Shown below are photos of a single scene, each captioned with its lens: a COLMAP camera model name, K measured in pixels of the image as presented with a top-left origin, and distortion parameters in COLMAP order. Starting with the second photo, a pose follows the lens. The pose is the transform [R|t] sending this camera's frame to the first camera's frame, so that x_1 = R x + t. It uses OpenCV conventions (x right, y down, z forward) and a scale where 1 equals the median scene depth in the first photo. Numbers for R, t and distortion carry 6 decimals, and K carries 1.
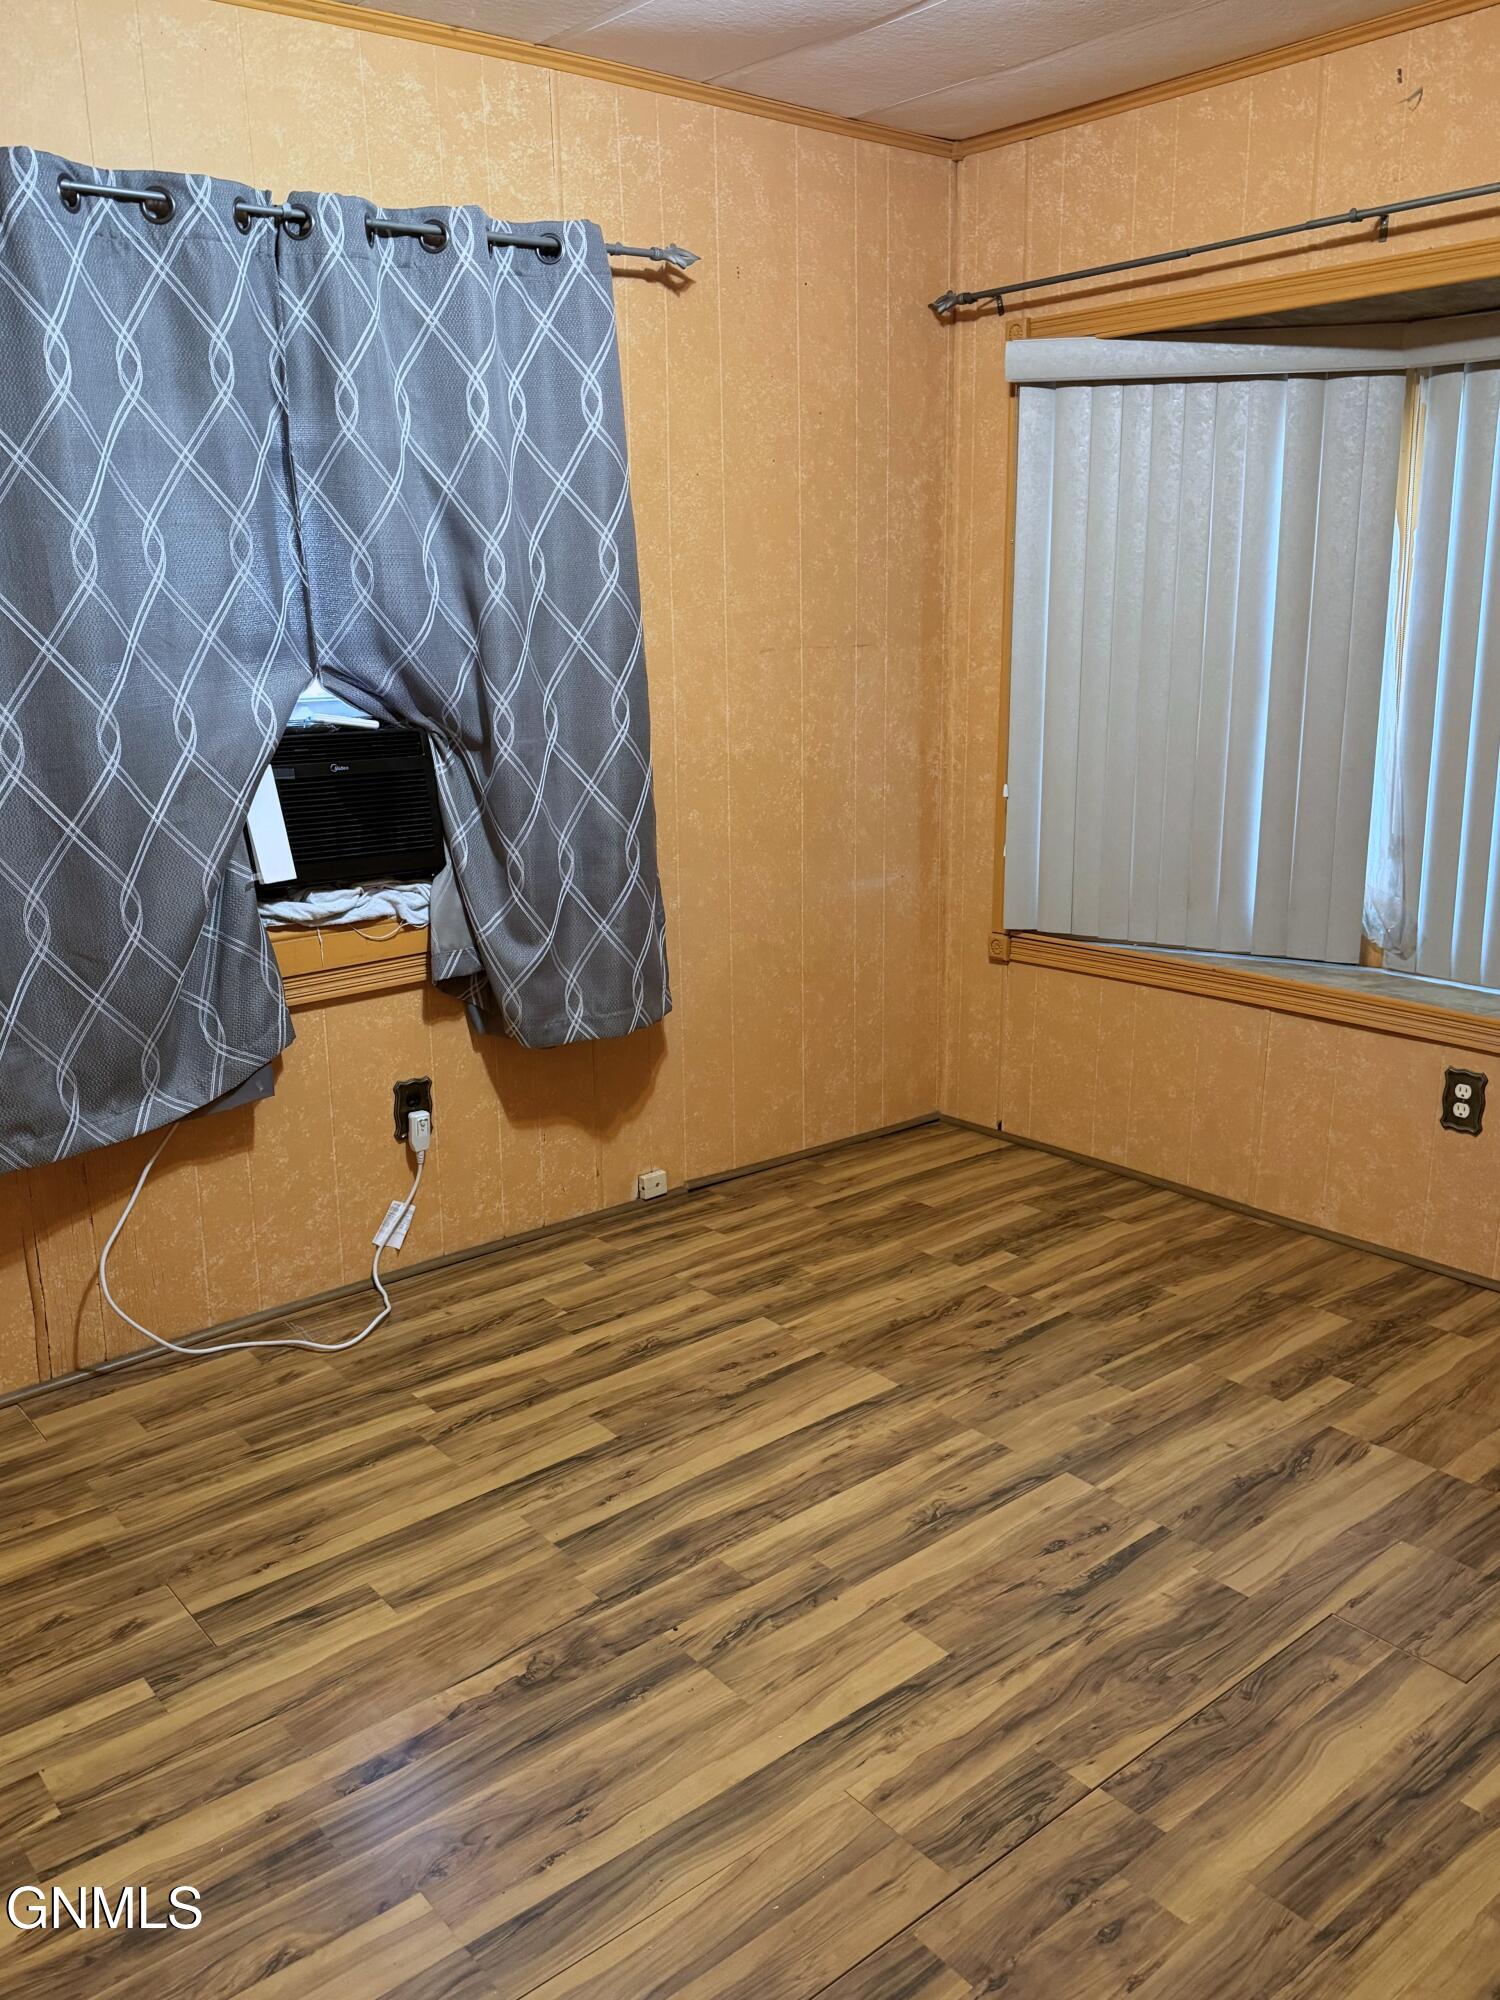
lens RADIAL K [[1564.9, 0, 744.1], [0, 1564.9, 998.4], [0, 0, 1]] dist [0.139108, -0.264455]
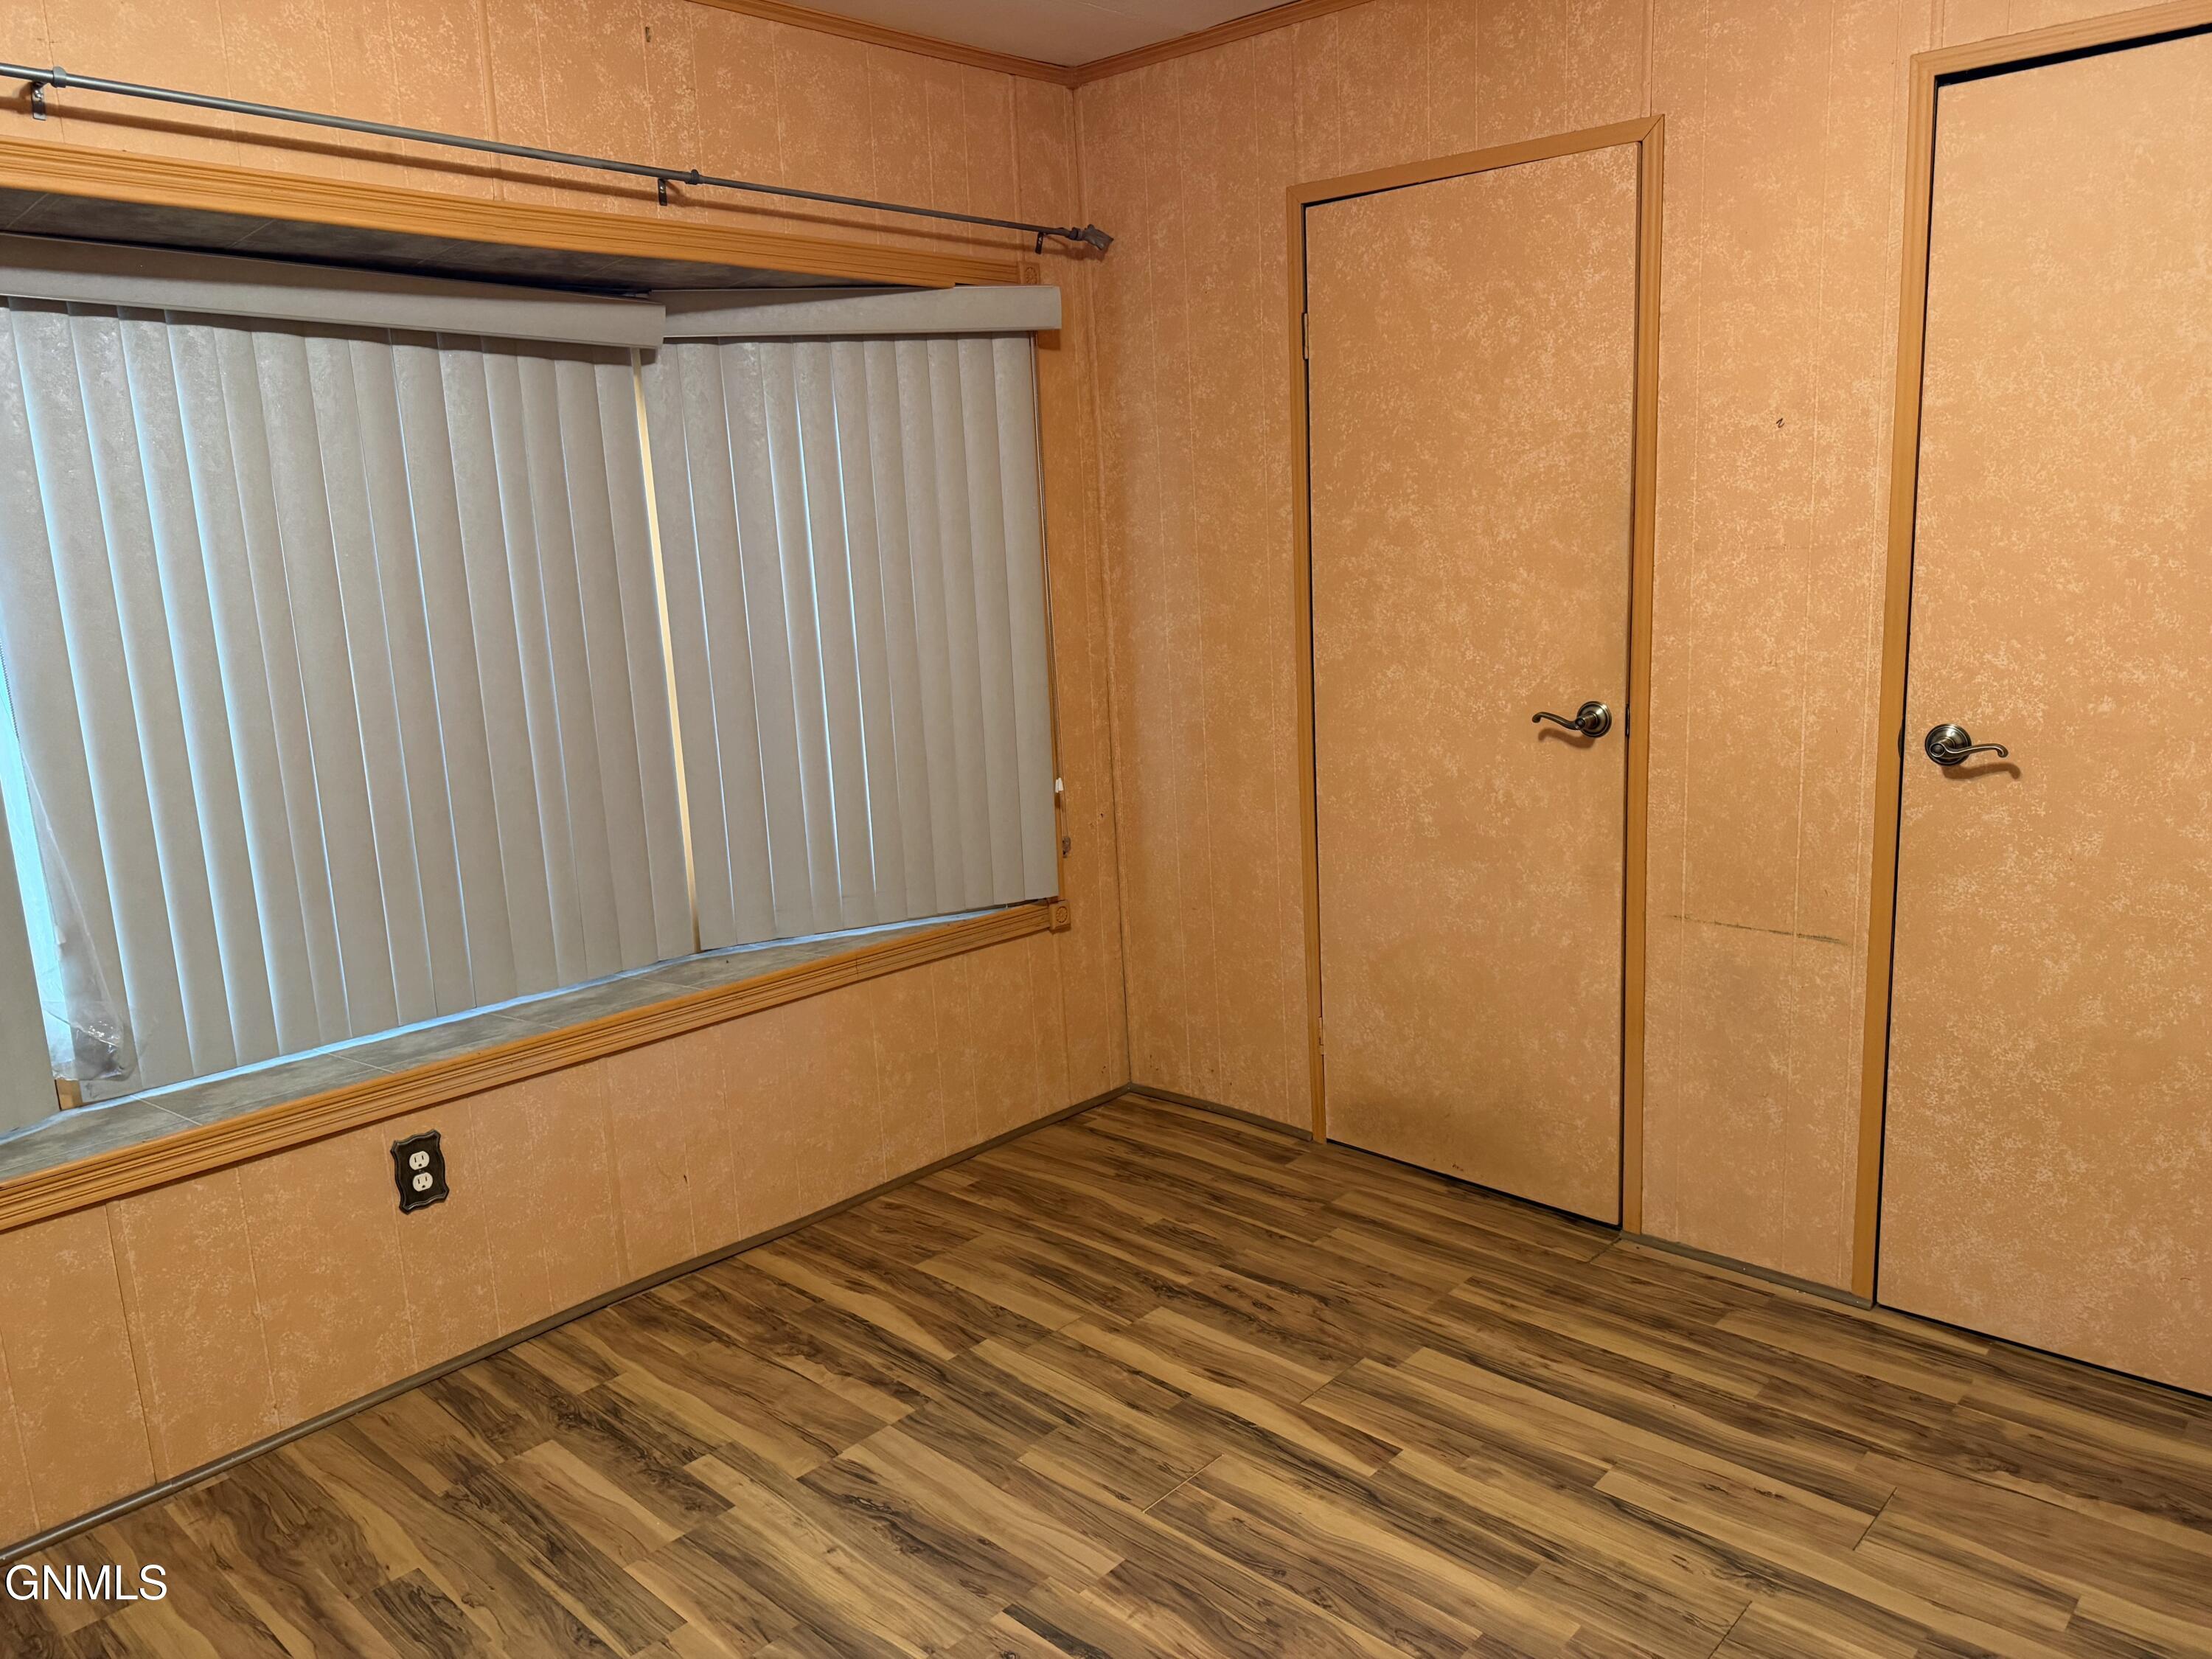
lens RADIAL K [[1568.8, 0, 1099.6], [0, 1568.8, 833.0], [0, 0, 1]] dist [0.044226, -0.052000]
pose [[-0.140196, -0.171241, 0.975203, -0.407774], [0.273081, 0.940041, 0.204325, -0.185411], [-0.951720, 0.294955, -0.085027, 0.691343]]
